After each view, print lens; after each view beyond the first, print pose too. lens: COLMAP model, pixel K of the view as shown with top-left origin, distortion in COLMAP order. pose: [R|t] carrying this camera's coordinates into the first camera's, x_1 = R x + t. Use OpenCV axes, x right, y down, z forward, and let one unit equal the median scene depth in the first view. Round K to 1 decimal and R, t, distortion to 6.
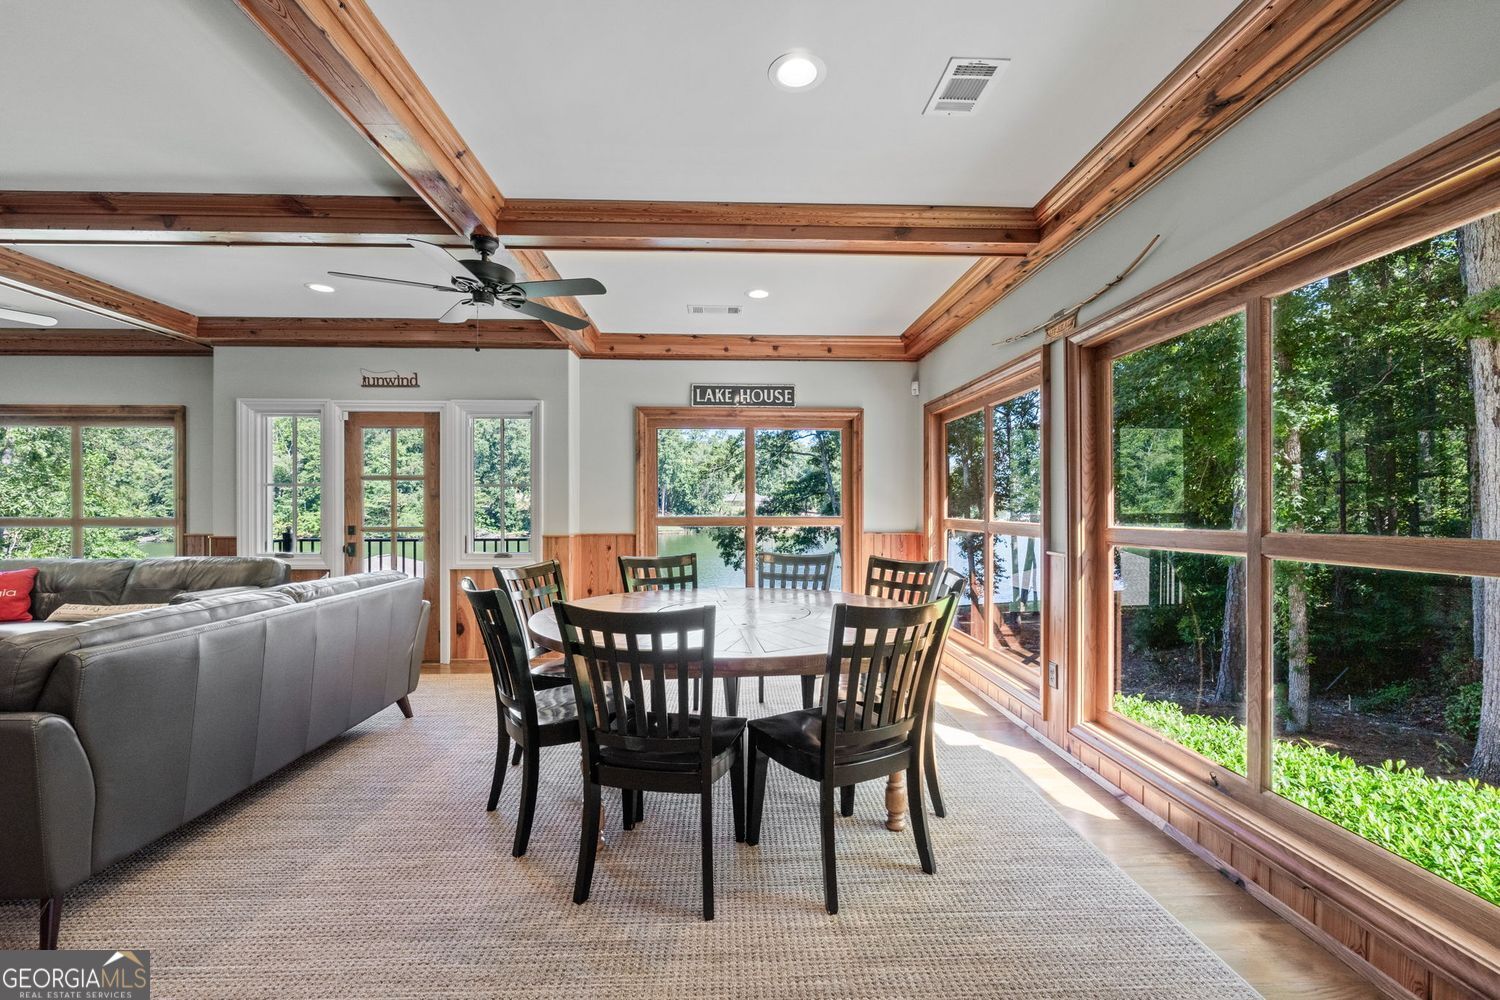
lens RADIAL K [[633.2, 0, 740.3], [0, 633.2, 509.1], [0, 0, 1]] dist [-0.006075, -0.000078]
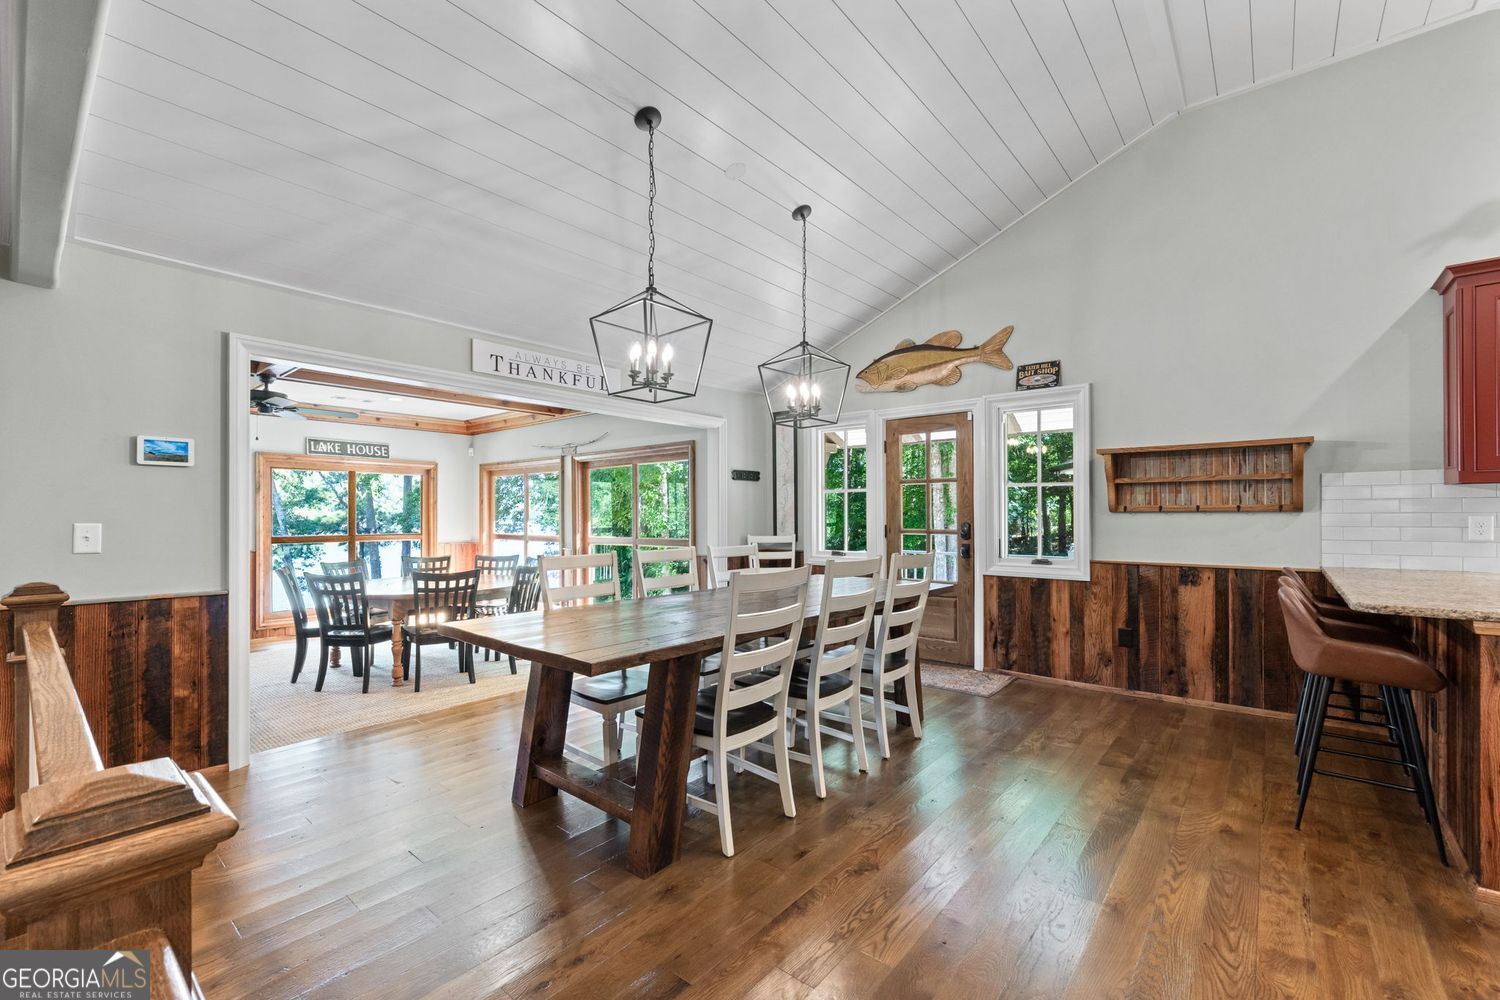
lens RADIAL K [[633.2, 0, 761.9], [0, 633.2, 512.5], [0, 0, 1]] dist [-0.006075, -0.000078]
pose [[0.655307, 0.002019, 0.755360, -0.467729], [0.003295, 0.999979, -0.005531, -0.027343], [-0.755355, 0.006113, 0.655287, -0.629142]]
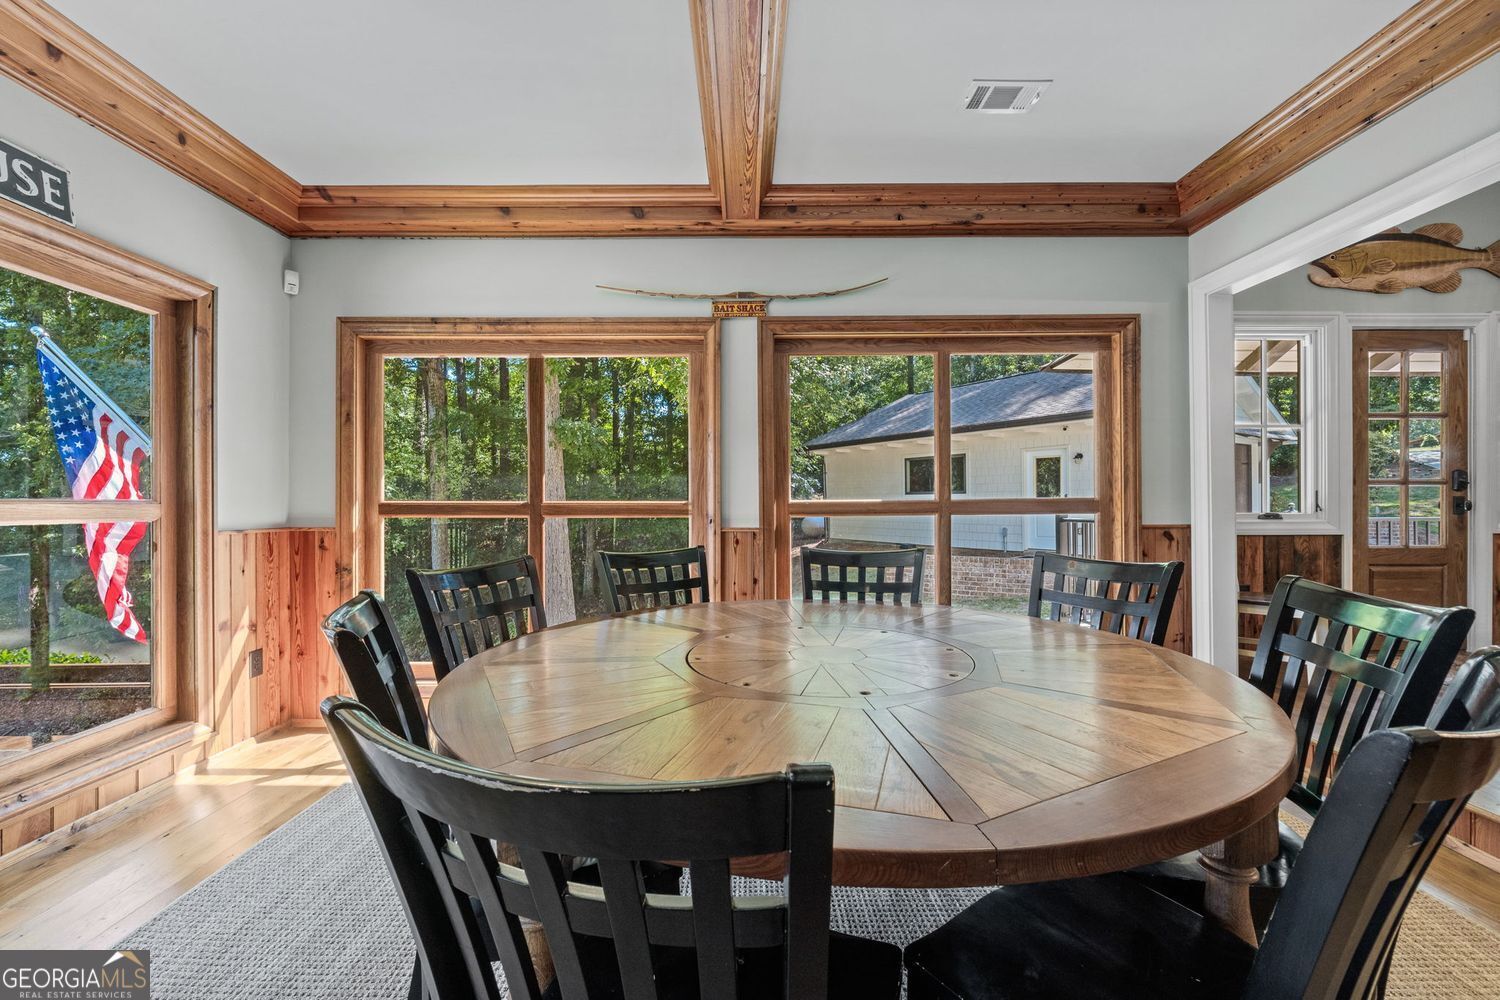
lens RADIAL K [[633.2, 0, 740.6], [0, 633.2, 497.1], [0, 0, 1]] dist [-0.006075, -0.000078]
pose [[0.013853, 0.001581, 0.999903, -0.310445], [0.005382, 0.999984, -0.001655, 0.012446], [-0.999890, 0.005404, 0.013844, 0.591631]]
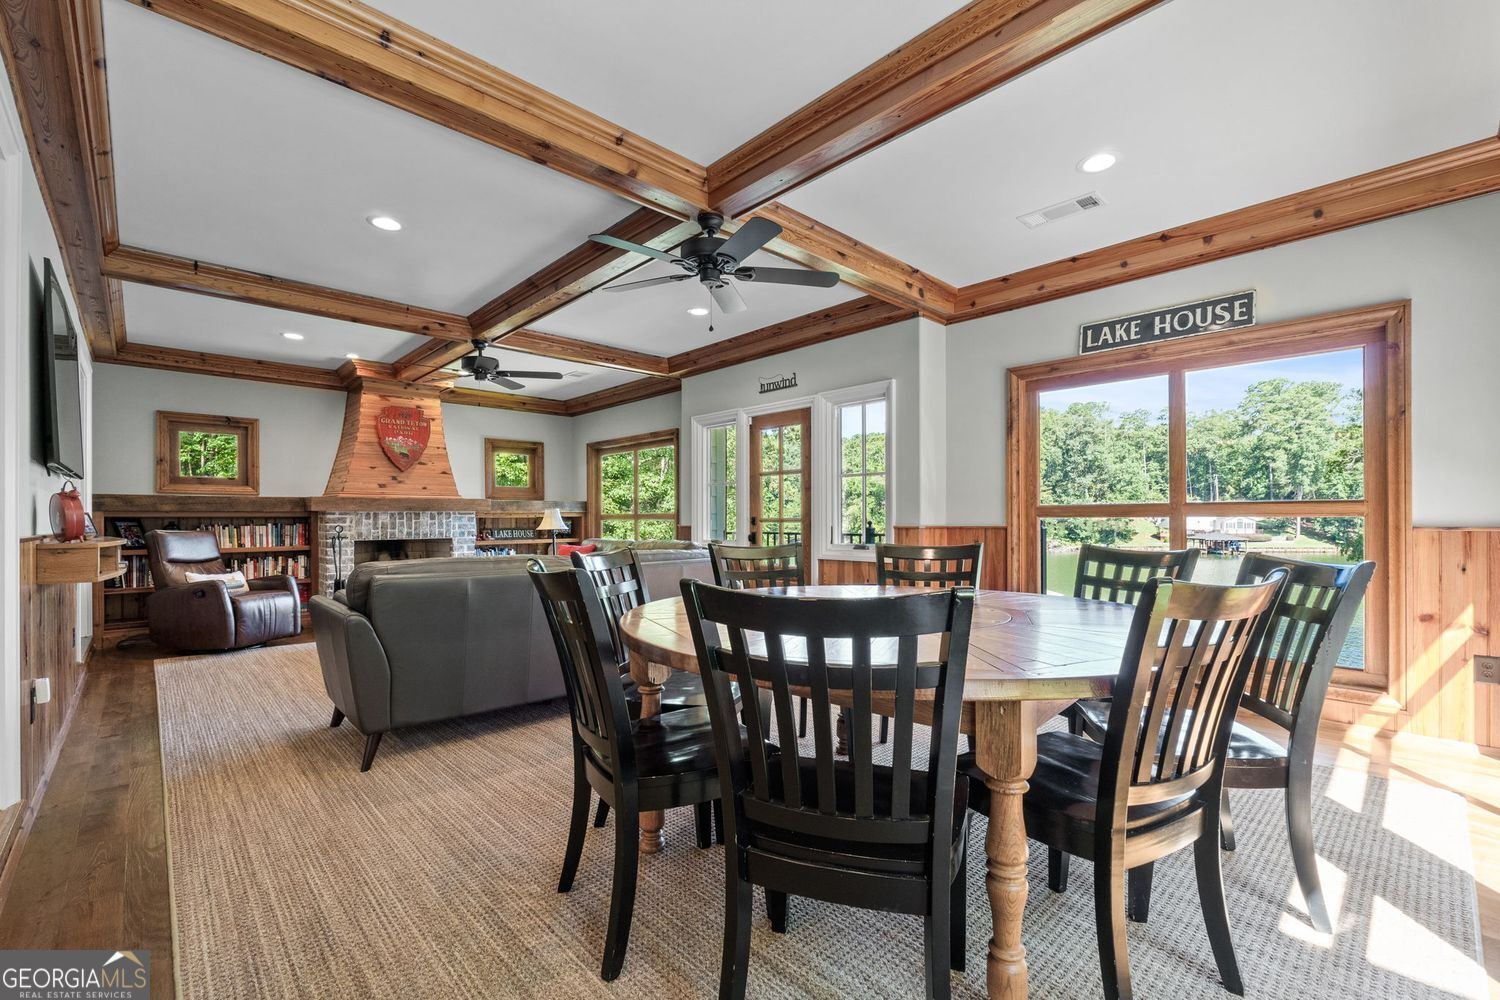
lens RADIAL K [[633.2, 0, 752.1], [0, 633.2, 523.2], [0, 0, 1]] dist [-0.006075, -0.000078]
pose [[0.663645, 0.002797, -0.748043, 0.229378], [0.000968, 0.999989, 0.004597, 0.031698], [0.748047, -0.003775, 0.663634, 0.224361]]
